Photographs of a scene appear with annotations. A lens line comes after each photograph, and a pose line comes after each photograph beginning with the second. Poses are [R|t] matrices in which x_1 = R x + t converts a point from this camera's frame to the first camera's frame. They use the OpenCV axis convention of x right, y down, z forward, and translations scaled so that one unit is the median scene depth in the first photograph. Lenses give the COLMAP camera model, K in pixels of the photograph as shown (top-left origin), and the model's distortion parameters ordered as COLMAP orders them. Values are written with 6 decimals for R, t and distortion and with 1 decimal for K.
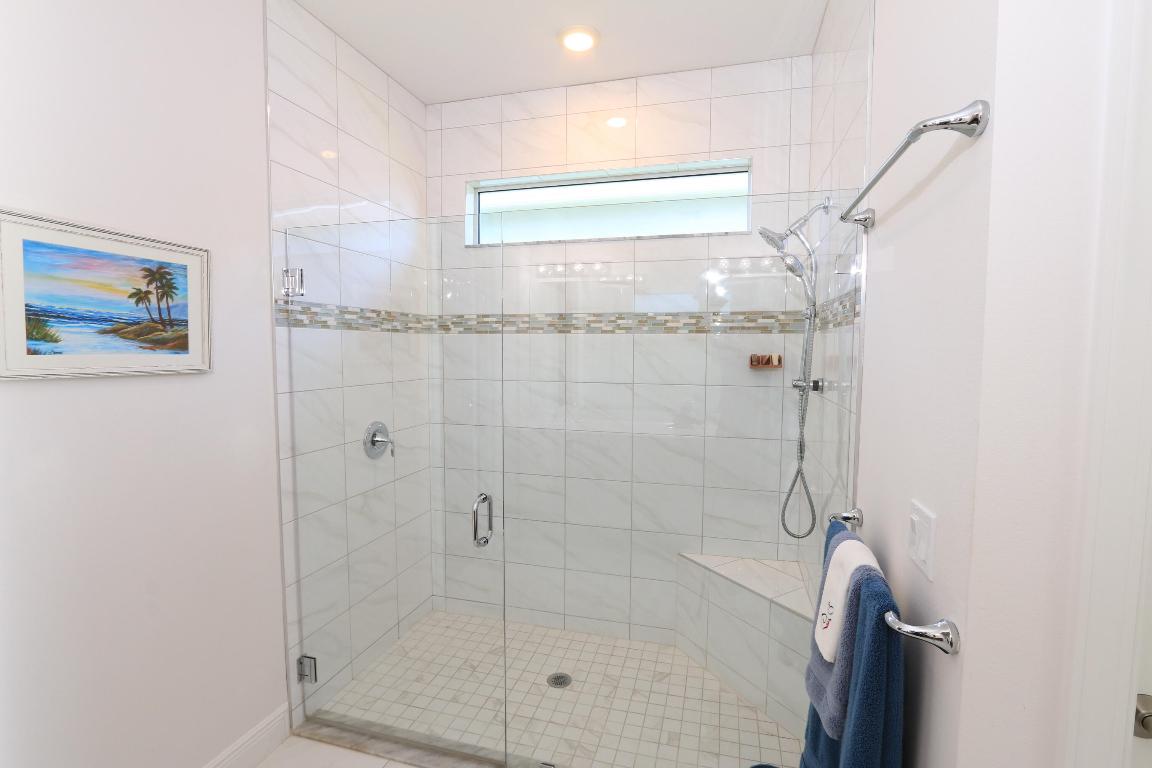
lens RADIAL K [[543.1, 0, 574.3], [0, 543.1, 371.7], [0, 0, 1]] dist [-0.001769, -0.000249]
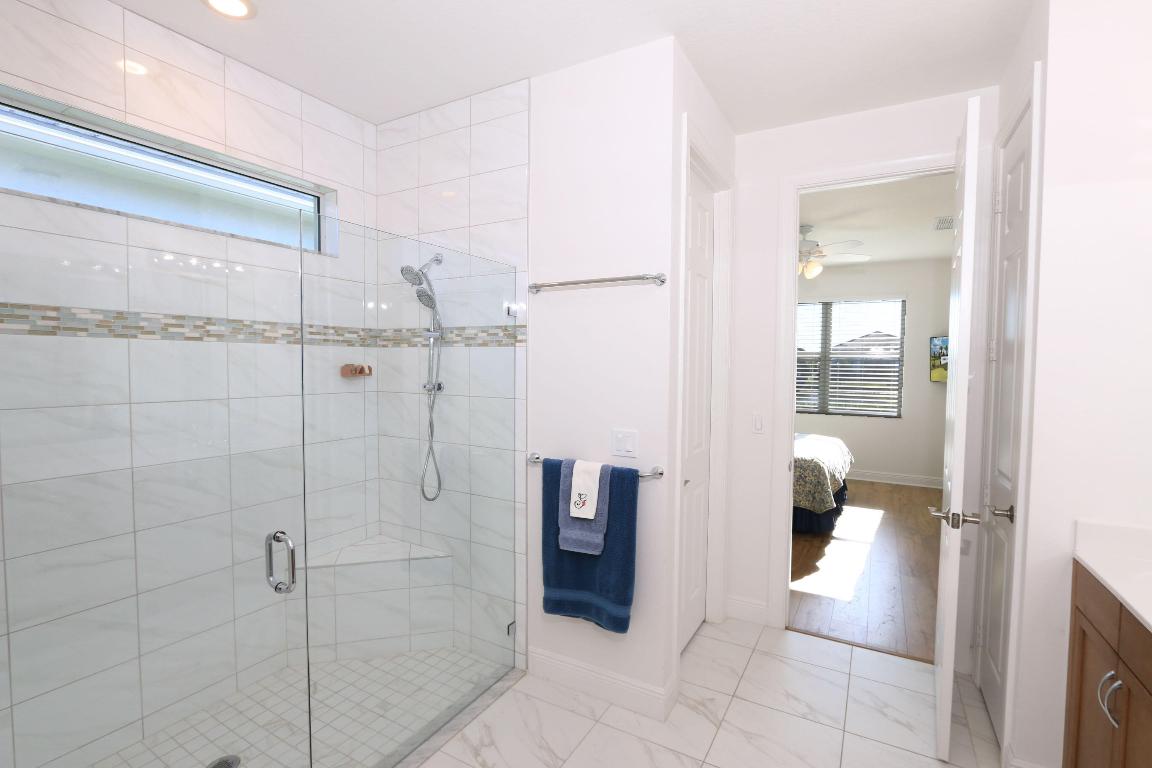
lens RADIAL K [[543.1, 0, 574.3], [0, 543.1, 371.7], [0, 0, 1]] dist [-0.001769, -0.000249]
pose [[0.243907, -0.018387, 0.969624, -0.618115], [0.041359, 0.999108, 0.008542, -0.006741], [-0.968916, 0.038019, 0.244450, 0.246475]]
